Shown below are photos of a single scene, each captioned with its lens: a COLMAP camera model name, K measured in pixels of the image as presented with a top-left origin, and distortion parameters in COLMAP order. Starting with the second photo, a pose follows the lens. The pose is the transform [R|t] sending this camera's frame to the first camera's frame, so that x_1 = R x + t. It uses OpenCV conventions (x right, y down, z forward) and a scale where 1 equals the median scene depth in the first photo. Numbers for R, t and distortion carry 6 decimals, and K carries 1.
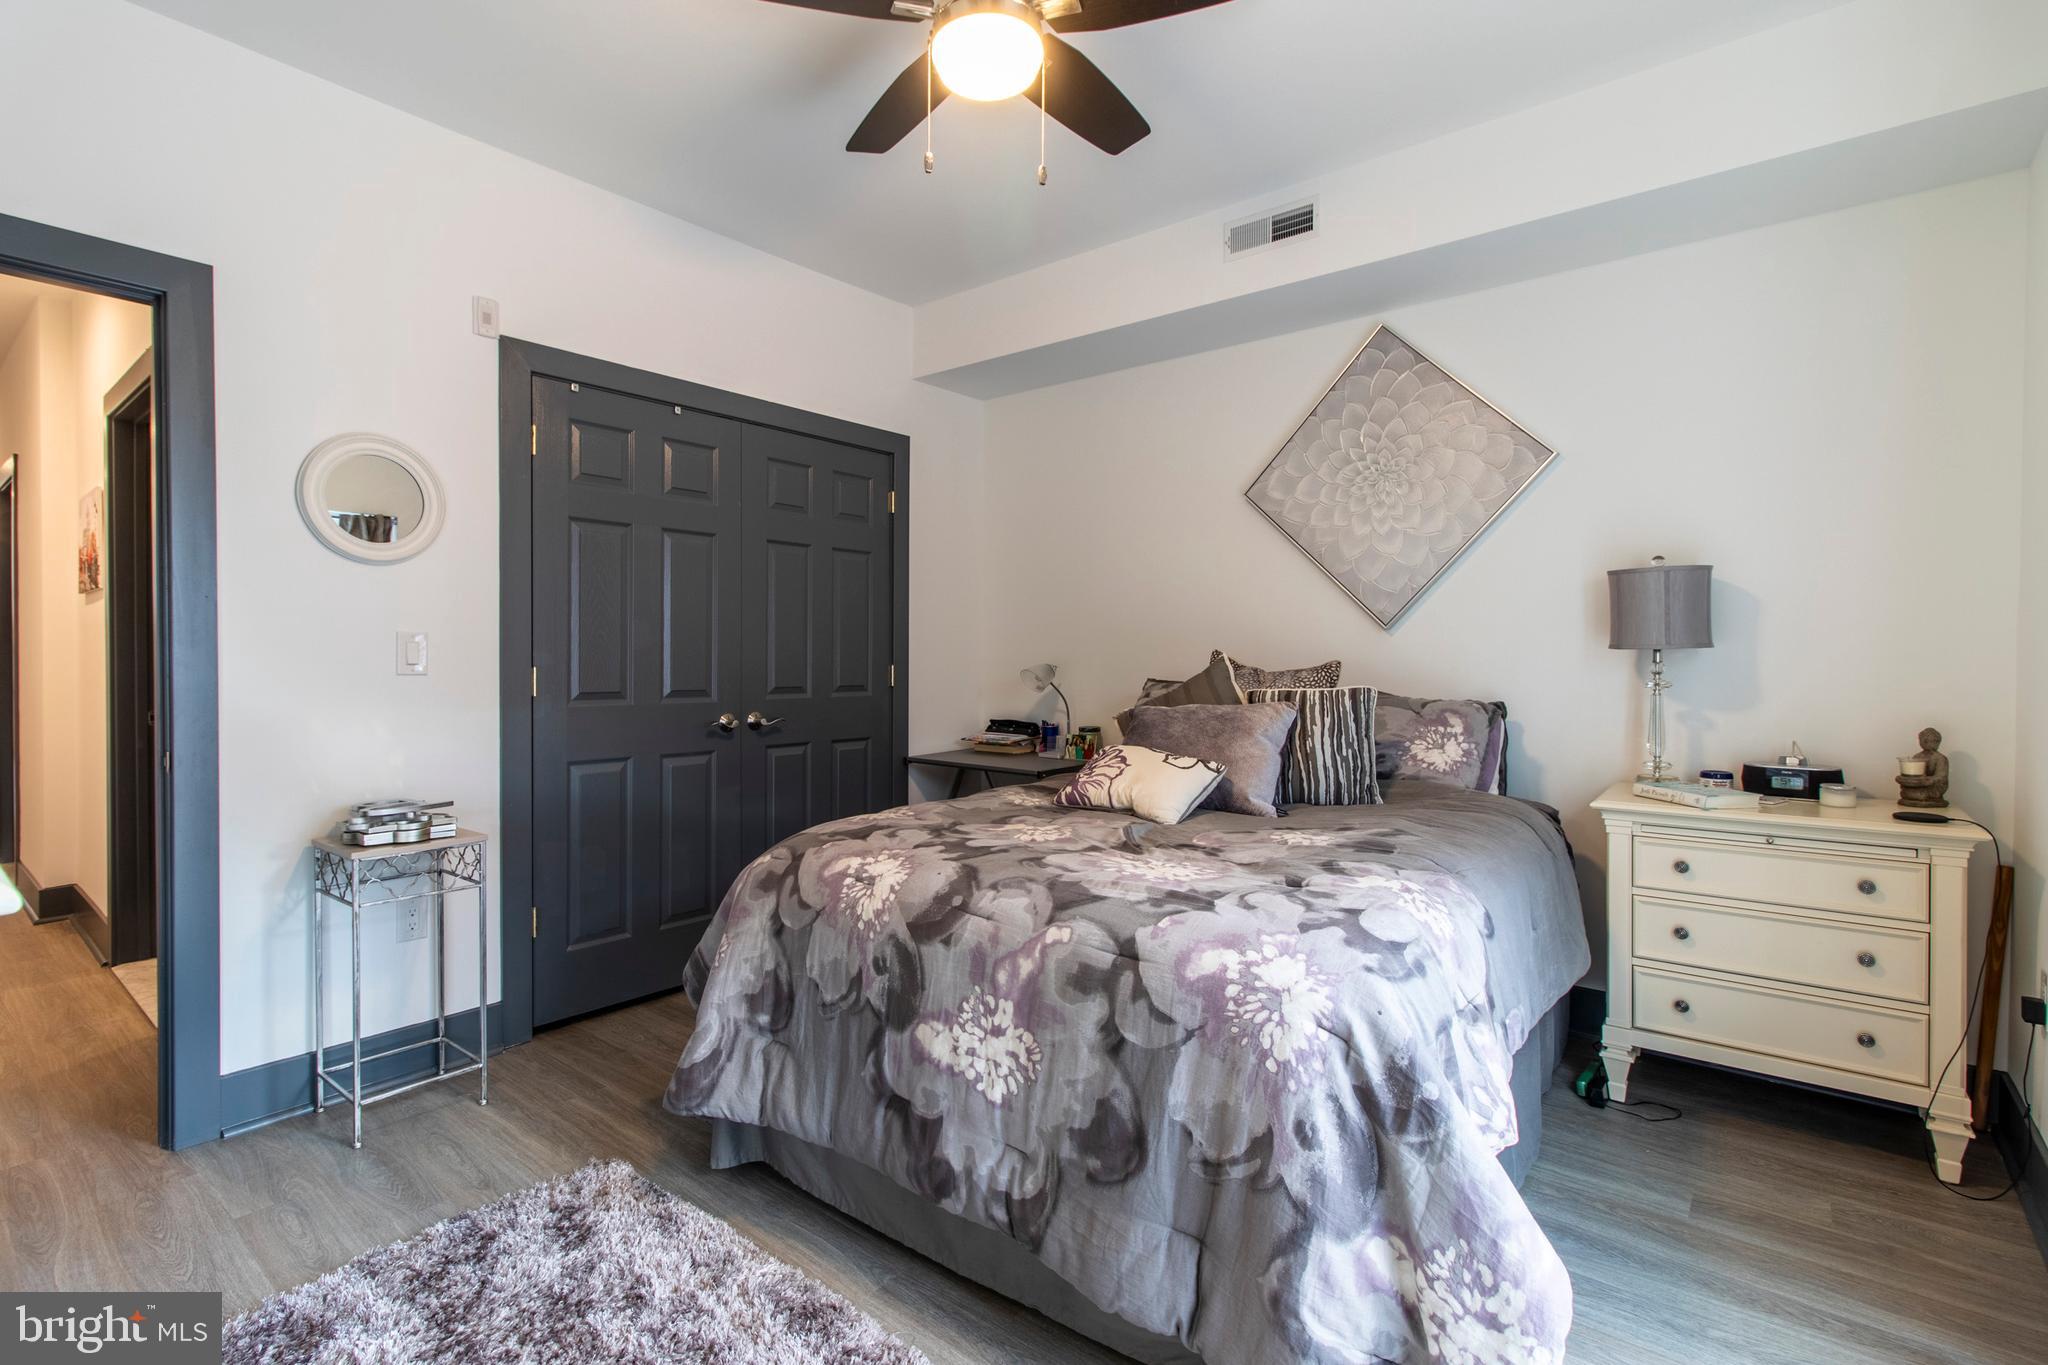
lens RADIAL K [[974.2, 0, 1018.9], [0, 974.2, 665.2], [0, 0, 1]] dist [-0.001275, -0.000008]
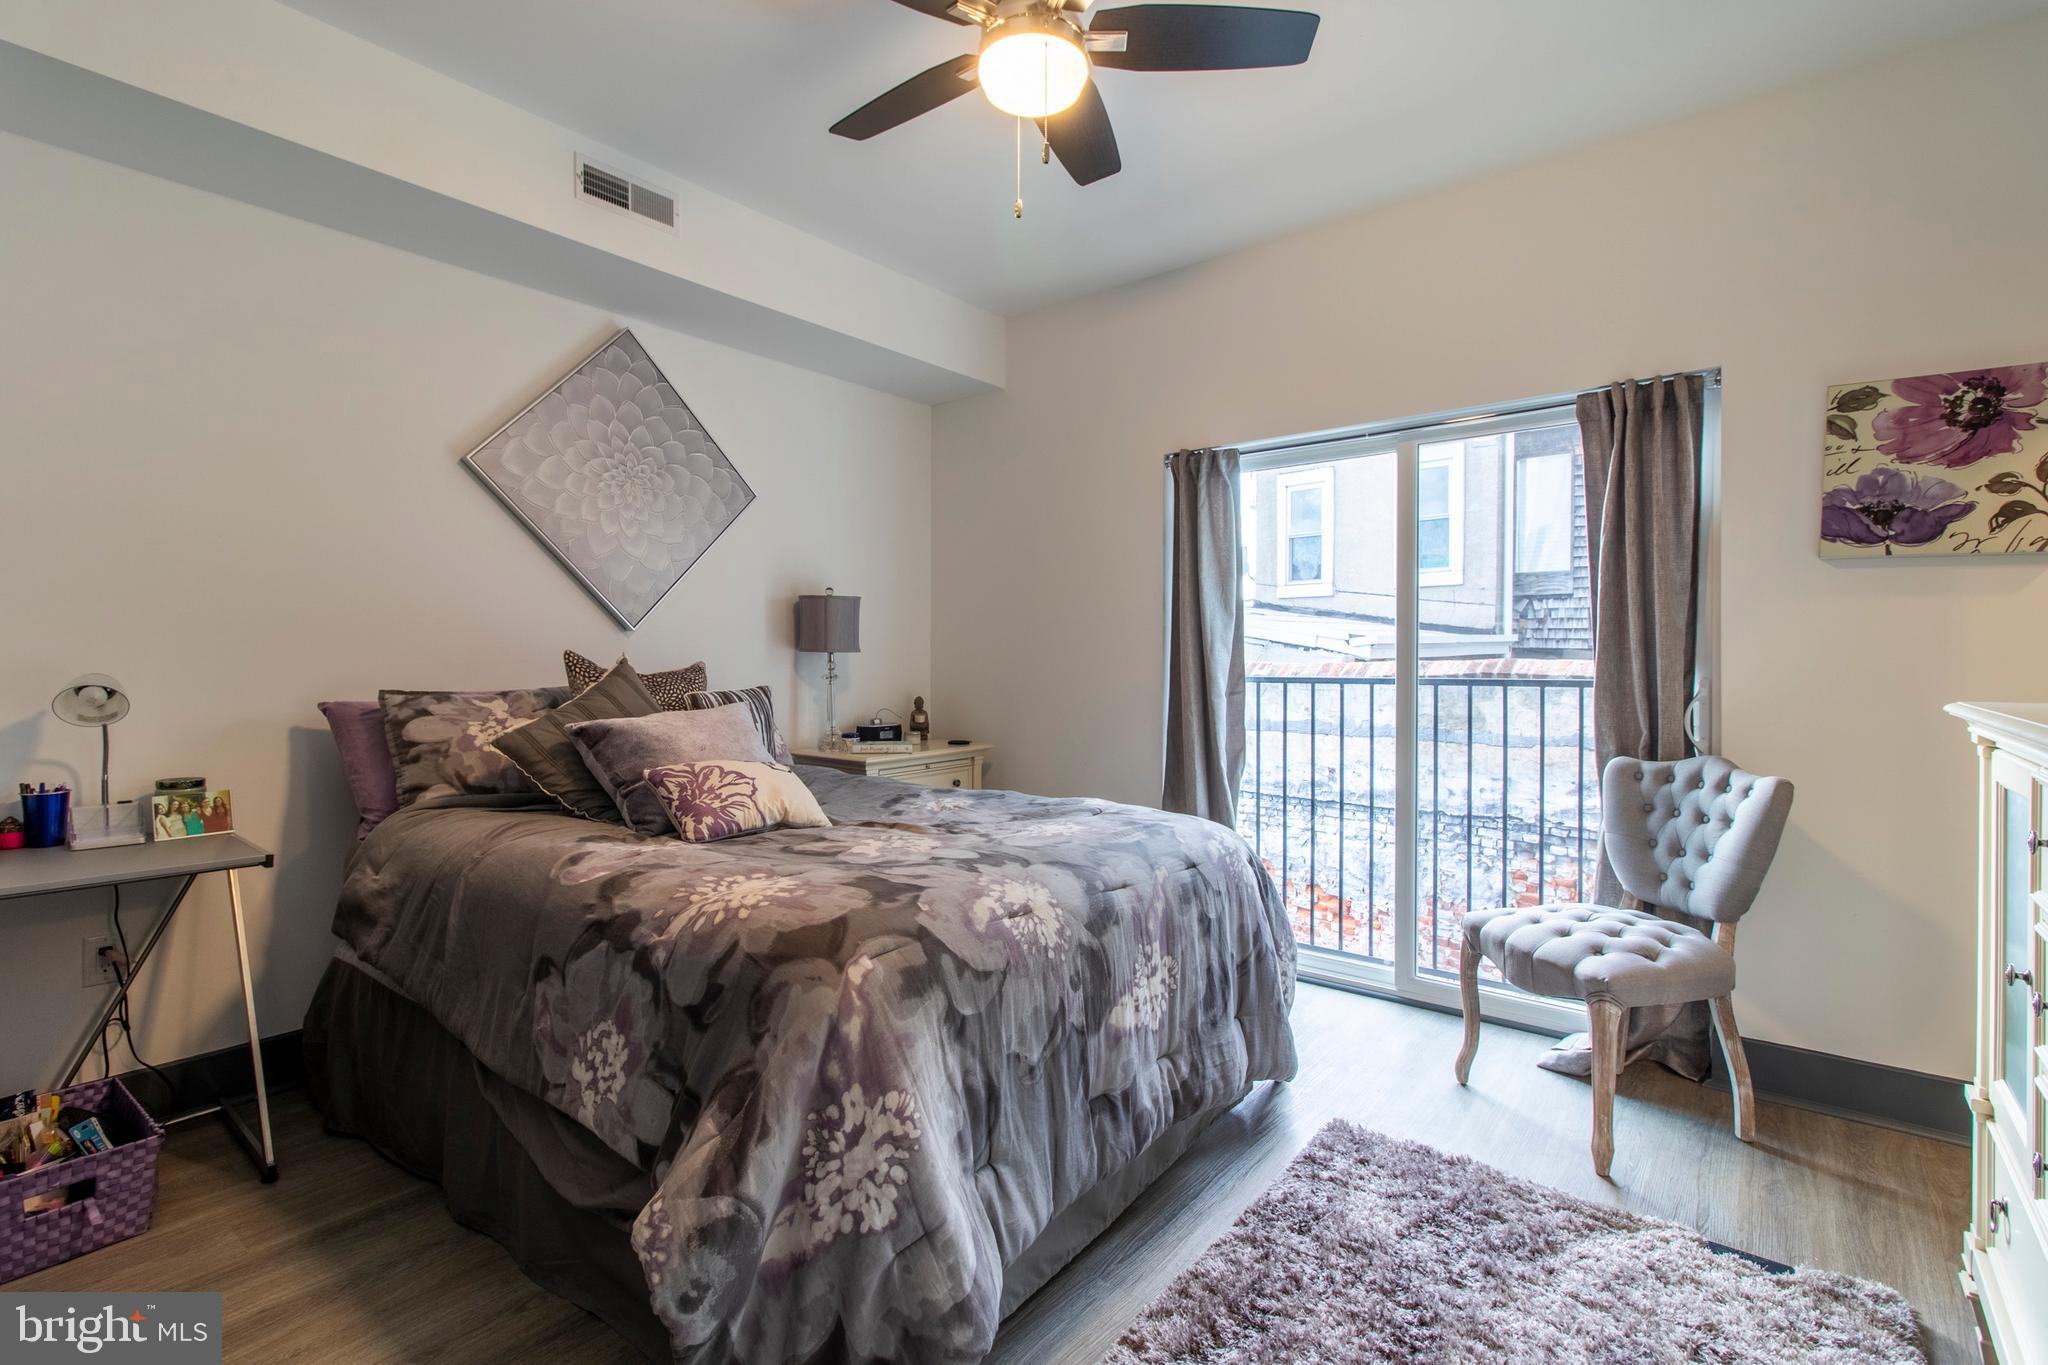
lens RADIAL K [[945.6, 0, 1013.6], [0, 945.6, 671.9], [0, 0, 1]] dist [-0.000687, 0.000139]
pose [[-0.010182, -0.016679, 0.999809, -0.975499], [0.010266, 0.999806, 0.016783, -0.010678], [-0.999895, 0.010435, -0.010008, 0.977940]]
